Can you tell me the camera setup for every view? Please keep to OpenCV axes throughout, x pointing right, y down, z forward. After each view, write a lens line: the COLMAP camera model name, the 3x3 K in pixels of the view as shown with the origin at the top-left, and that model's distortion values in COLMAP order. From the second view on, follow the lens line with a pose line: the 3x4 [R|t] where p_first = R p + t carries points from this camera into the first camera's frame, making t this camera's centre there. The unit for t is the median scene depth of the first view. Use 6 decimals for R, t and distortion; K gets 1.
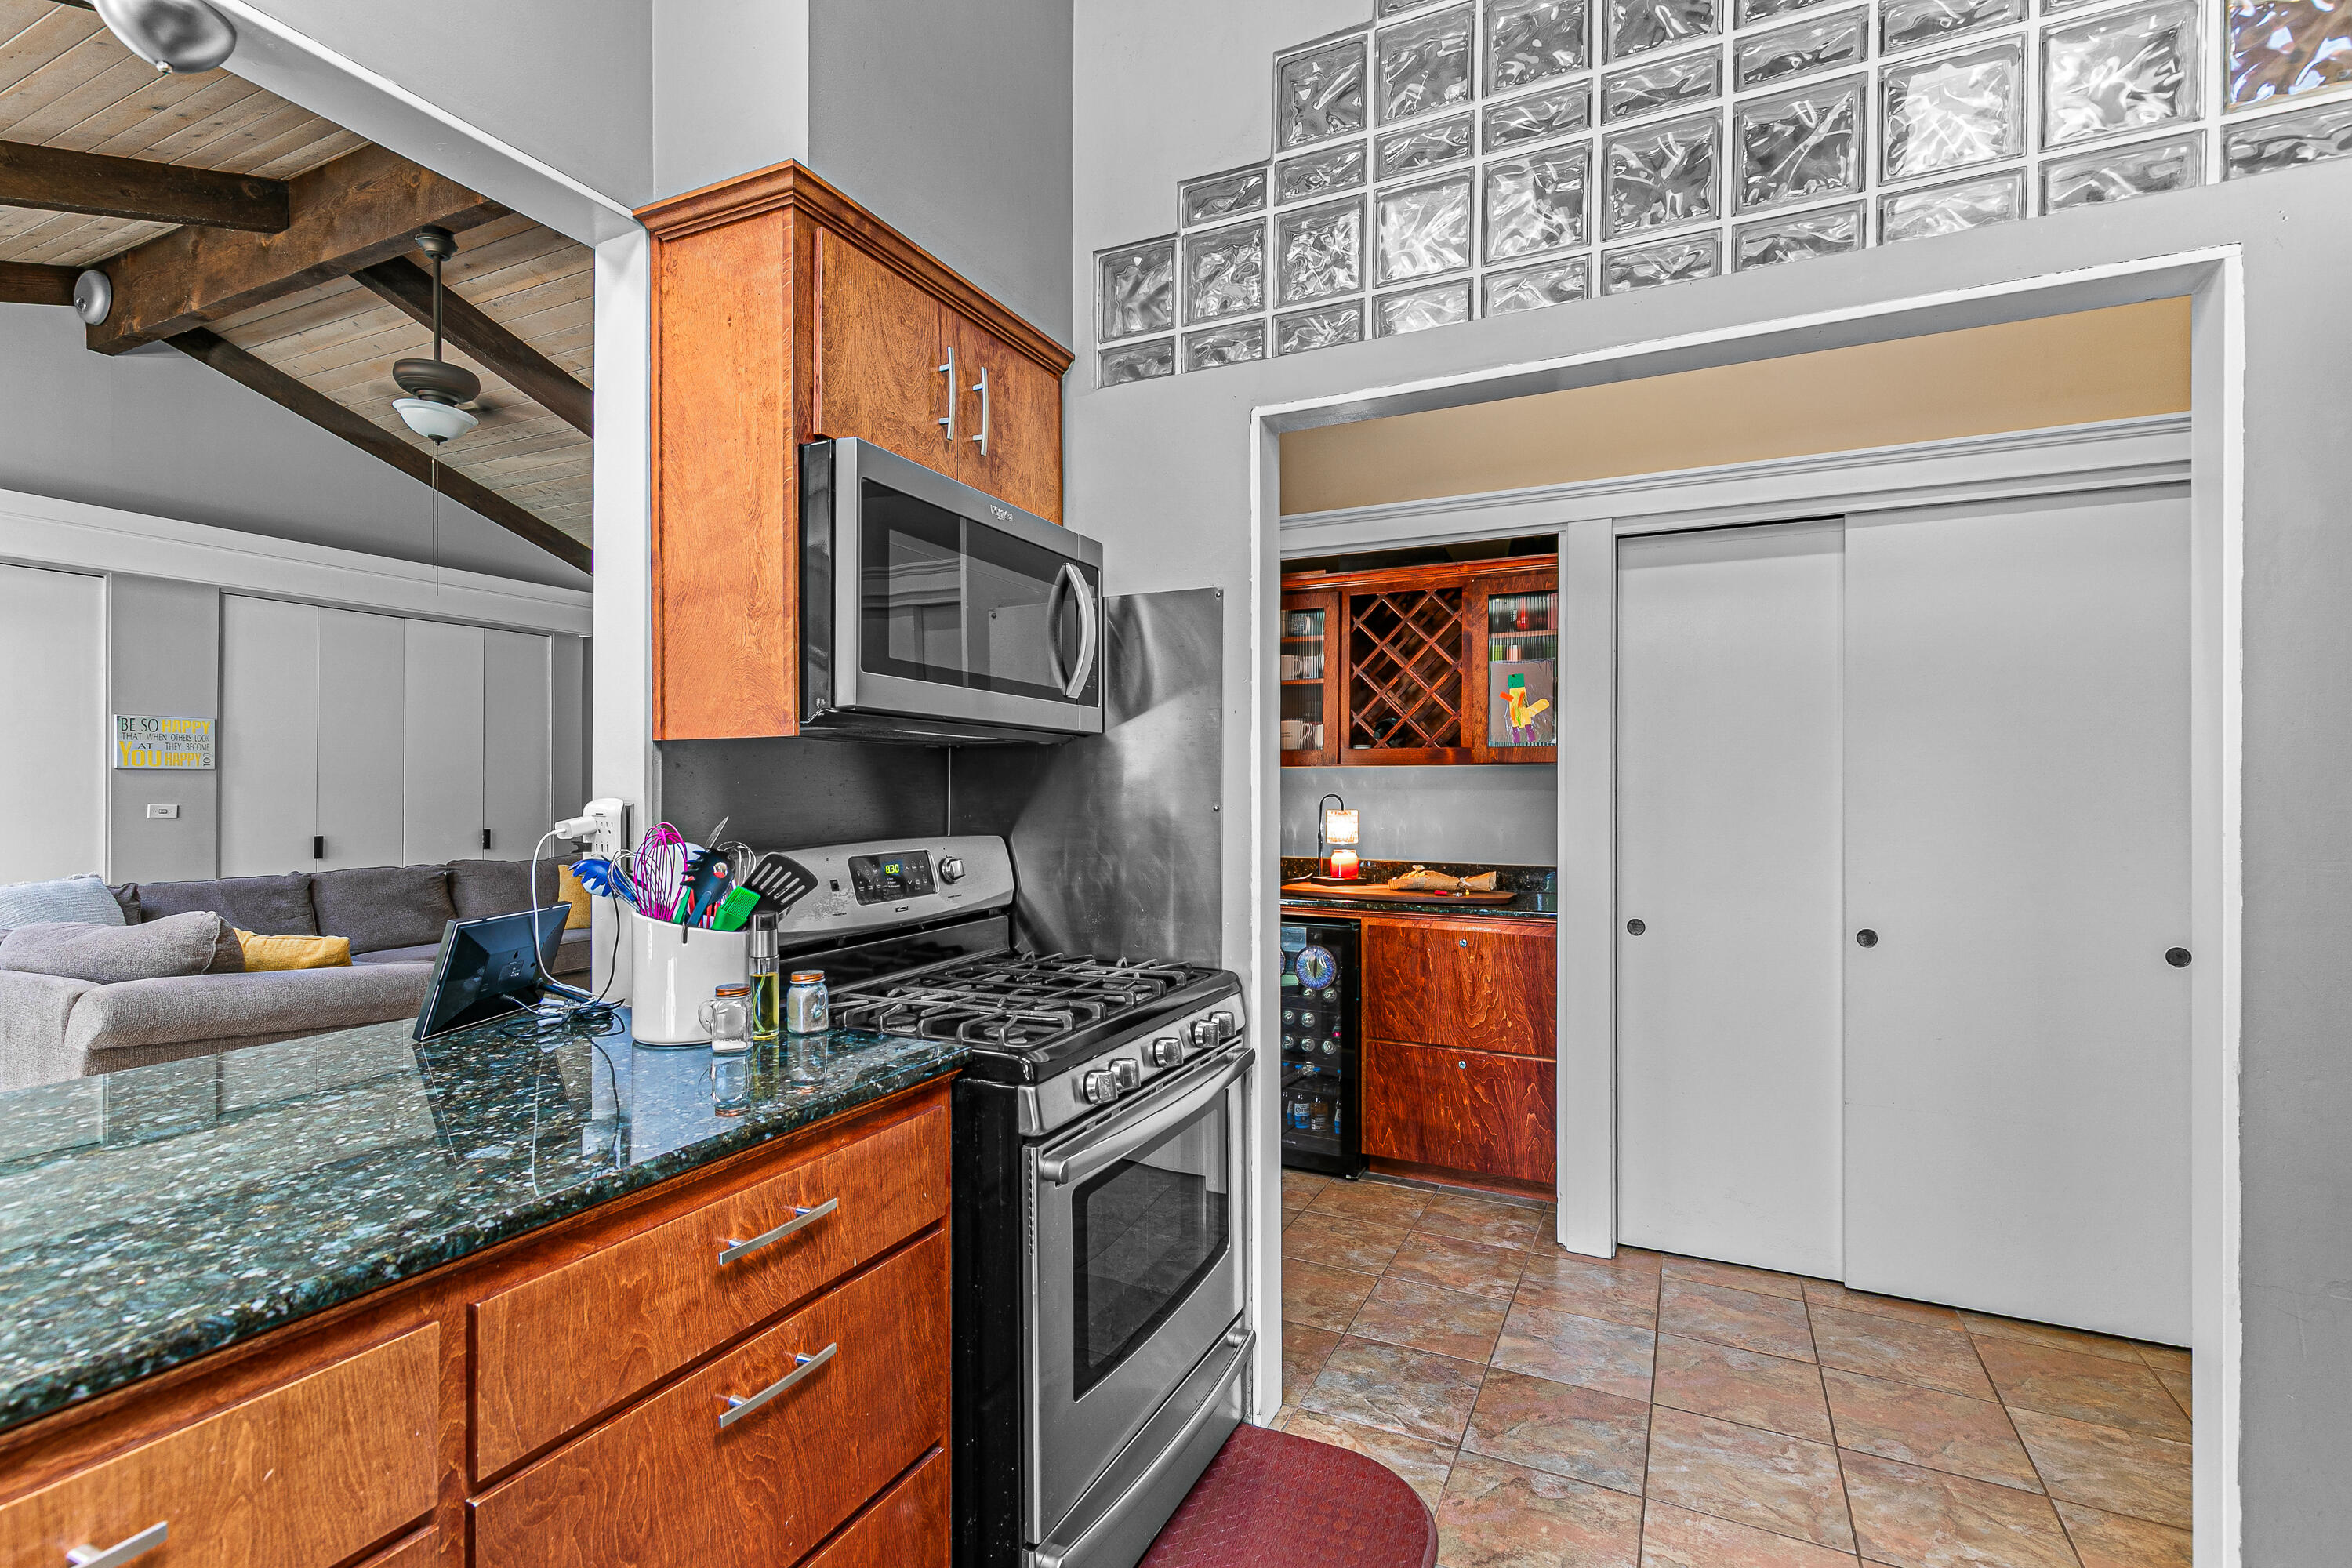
lens RADIAL K [[1069.1, 0, 1176.0], [0, 1069.1, 784.0], [0, 0, 1]] dist [0.000676, -0.000149]
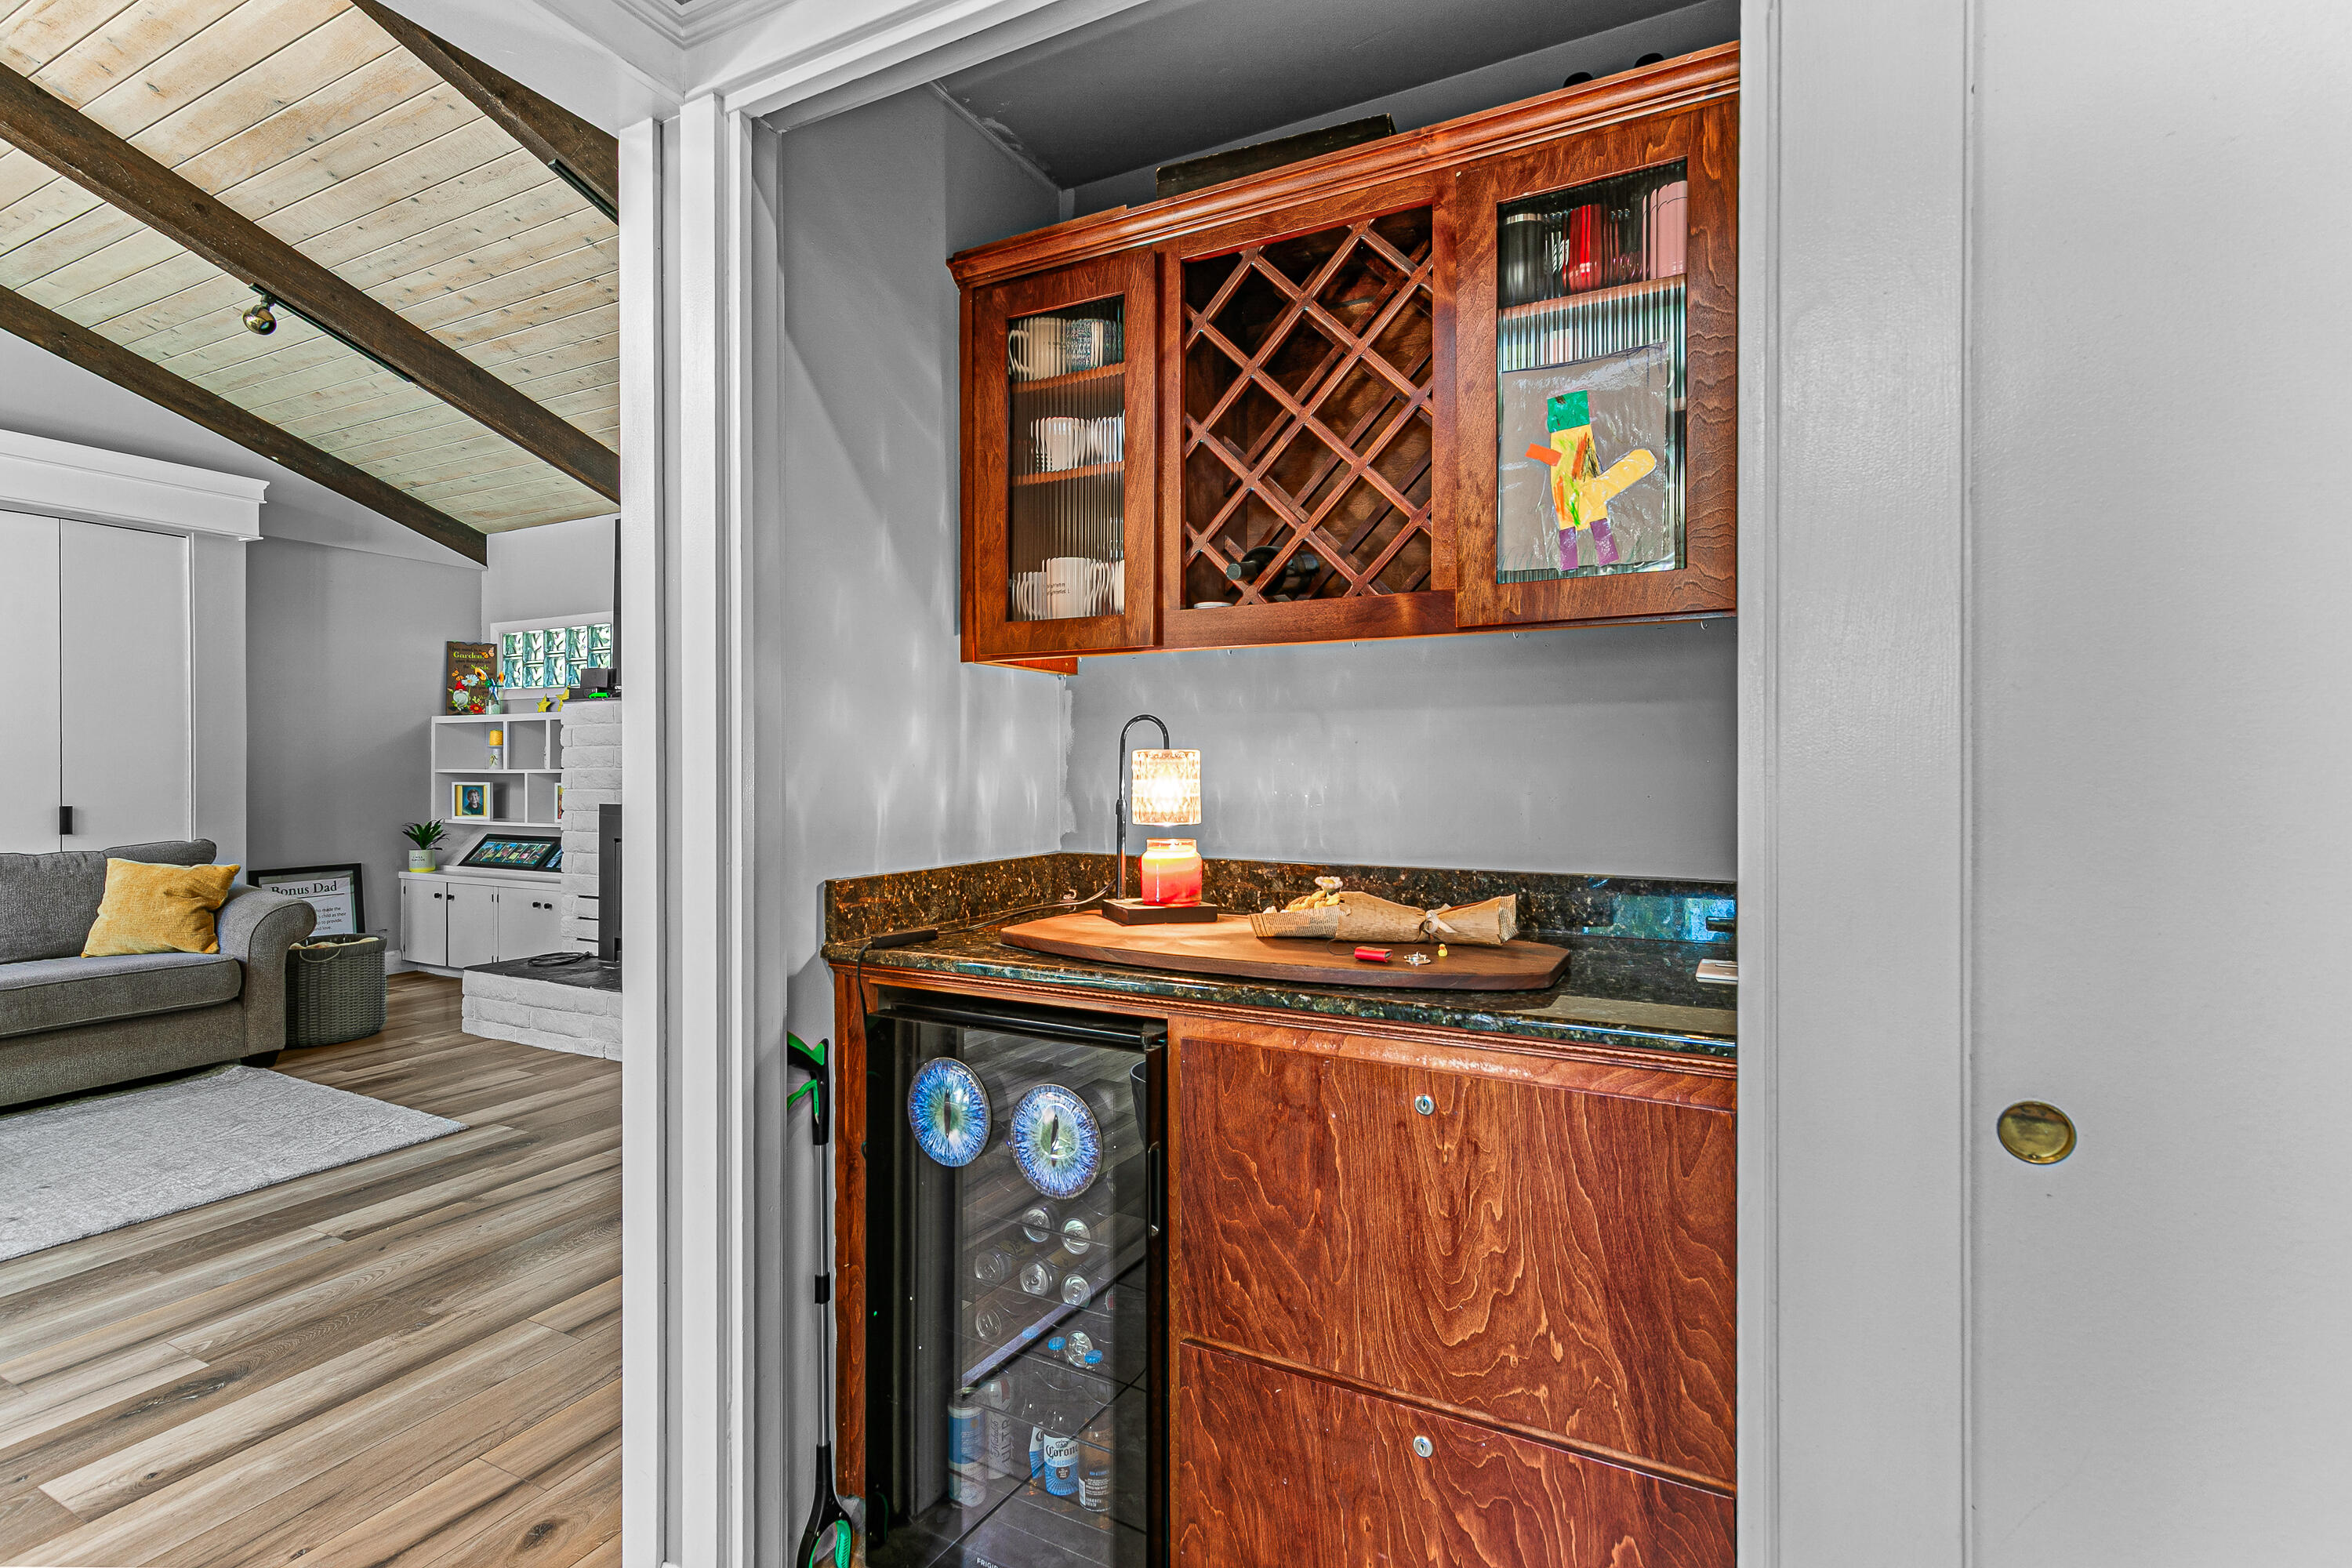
lens RADIAL K [[1065.2, 0, 1172.5], [0, 1065.2, 771.2], [0, 0, 1]] dist [0.003617, 0.000126]
pose [[0.999820, -0.003581, -0.018633, 0.166613], [0.003725, 0.999963, 0.007709, 0.029992], [0.018605, -0.007777, 0.999797, 0.560175]]
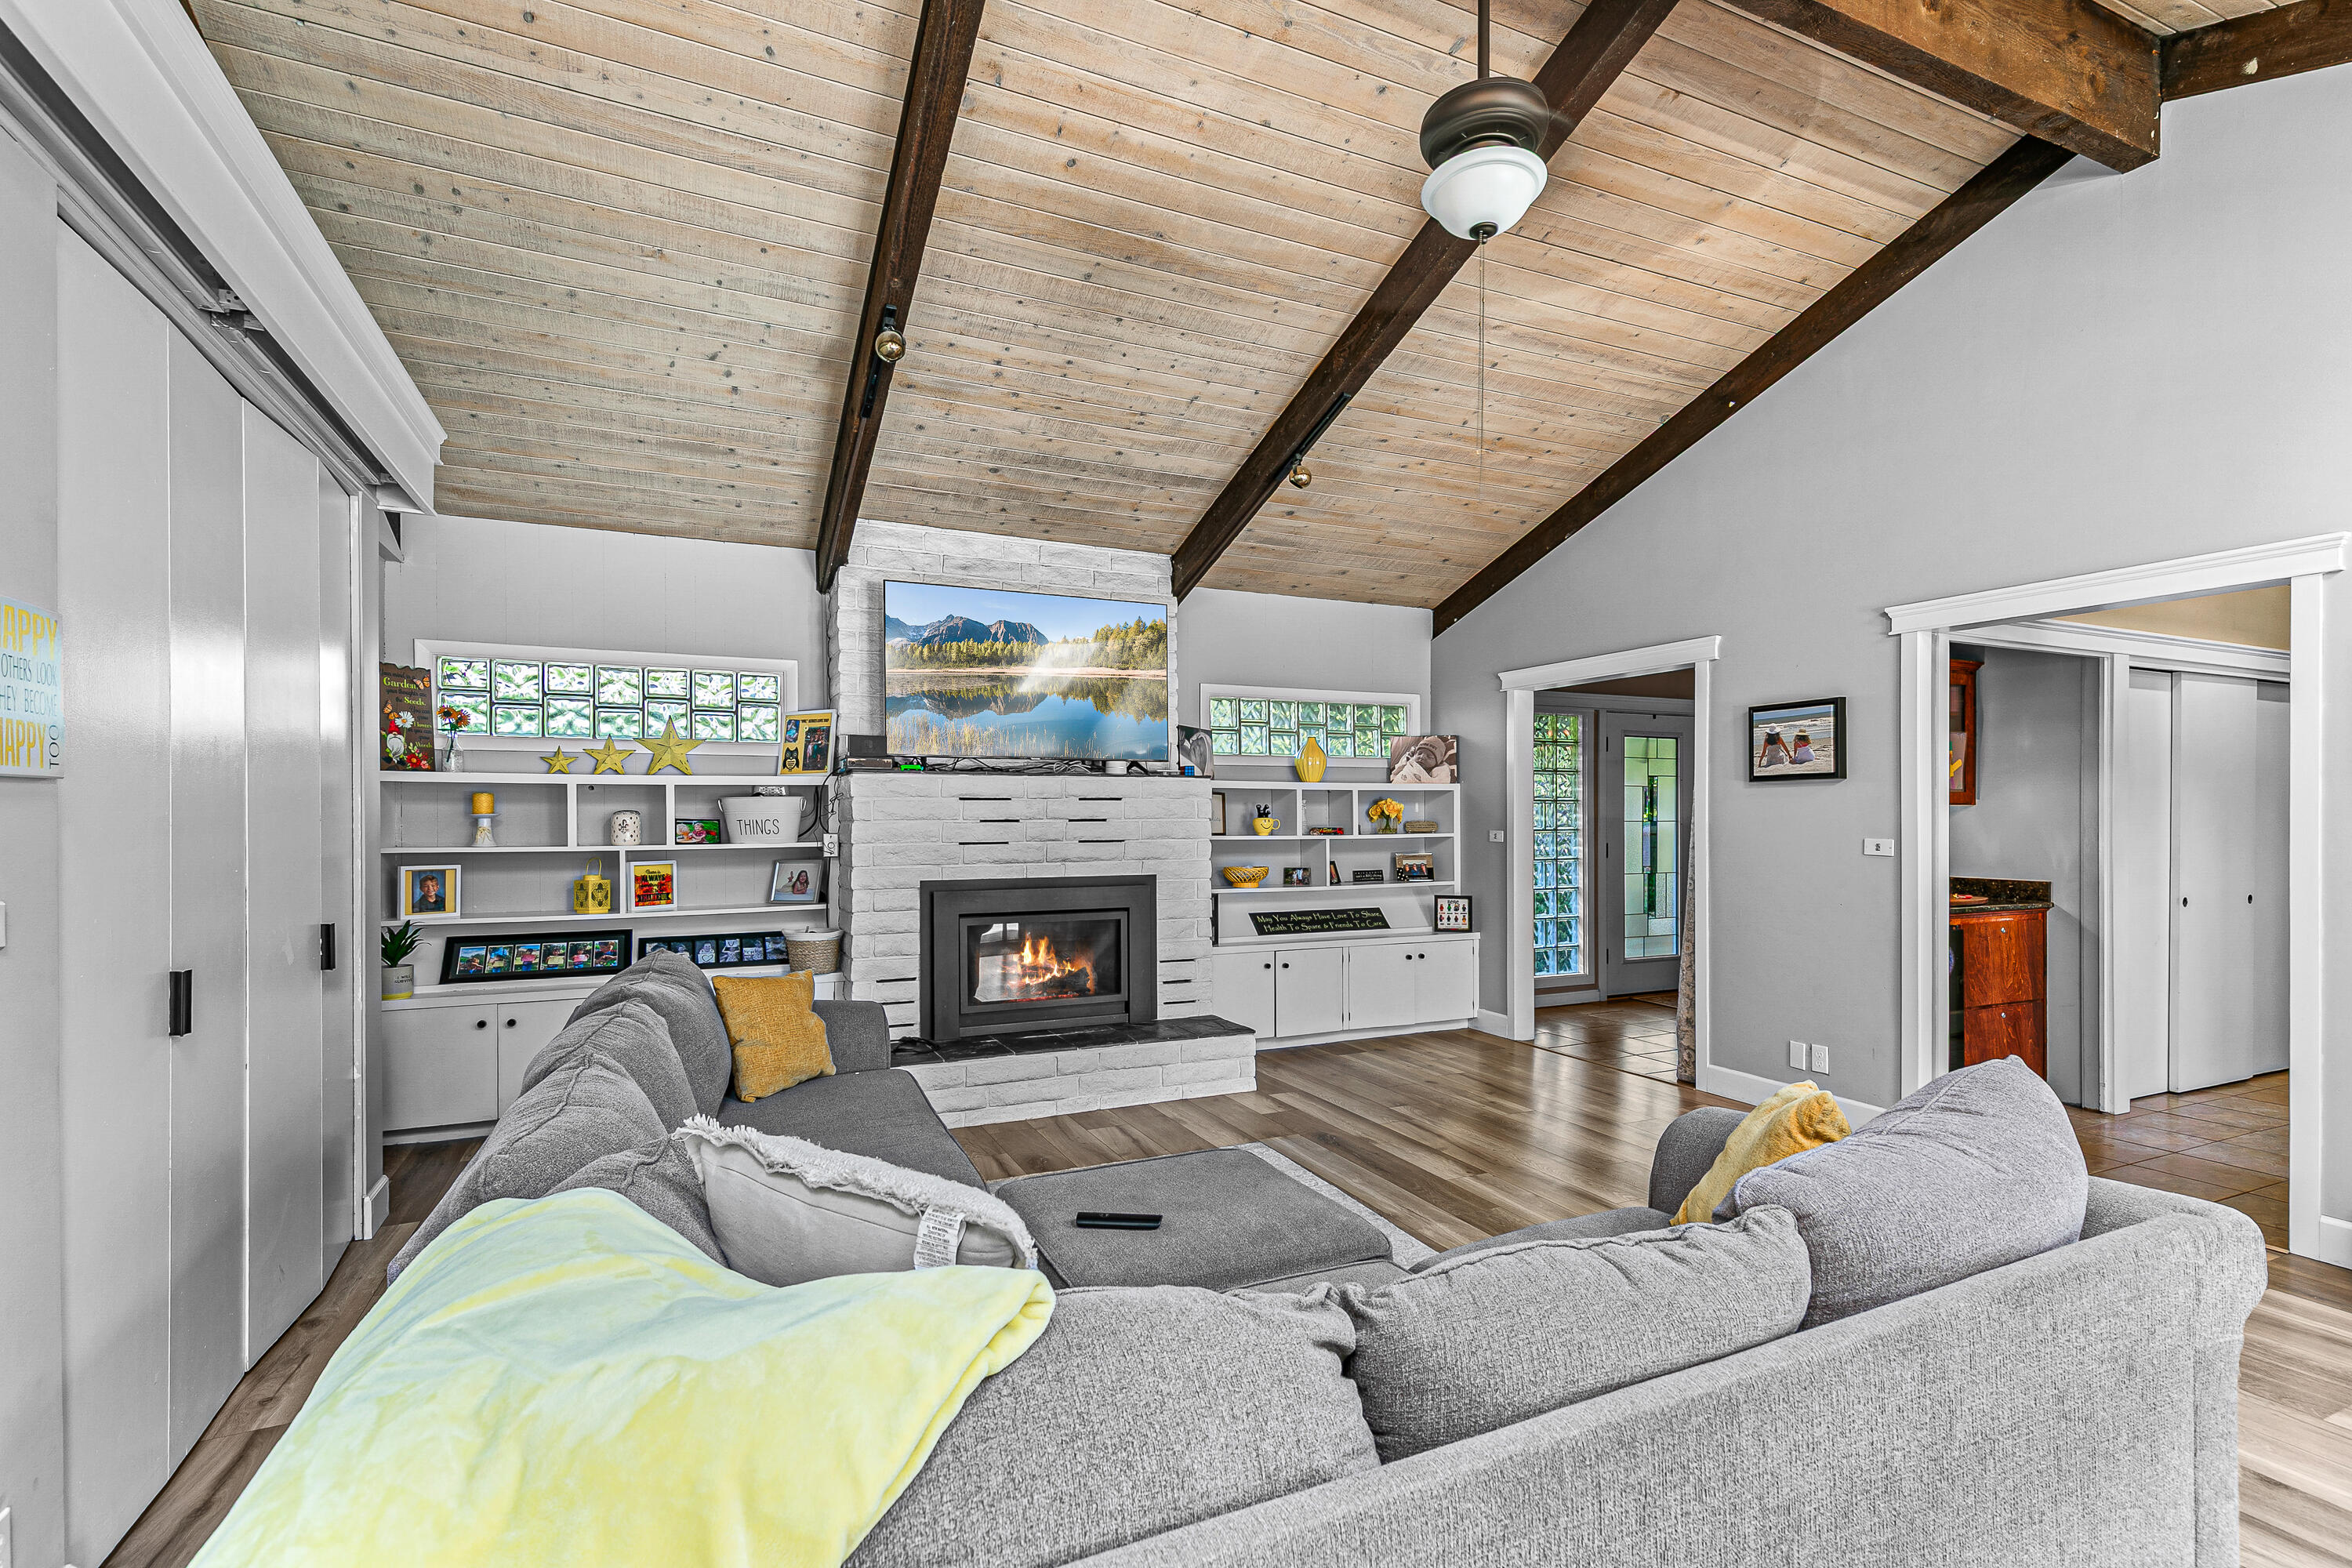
lens RADIAL K [[1076.2, 0, 1174.5], [0, 1076.2, 816.8], [0, 0, 1]] dist [0.015417, -0.000092]
pose [[0.635906, -0.007287, 0.771732, -1.360083], [-0.002758, 0.999928, 0.011714, -0.014247], [-0.771762, -0.009577, 0.635840, 0.813891]]
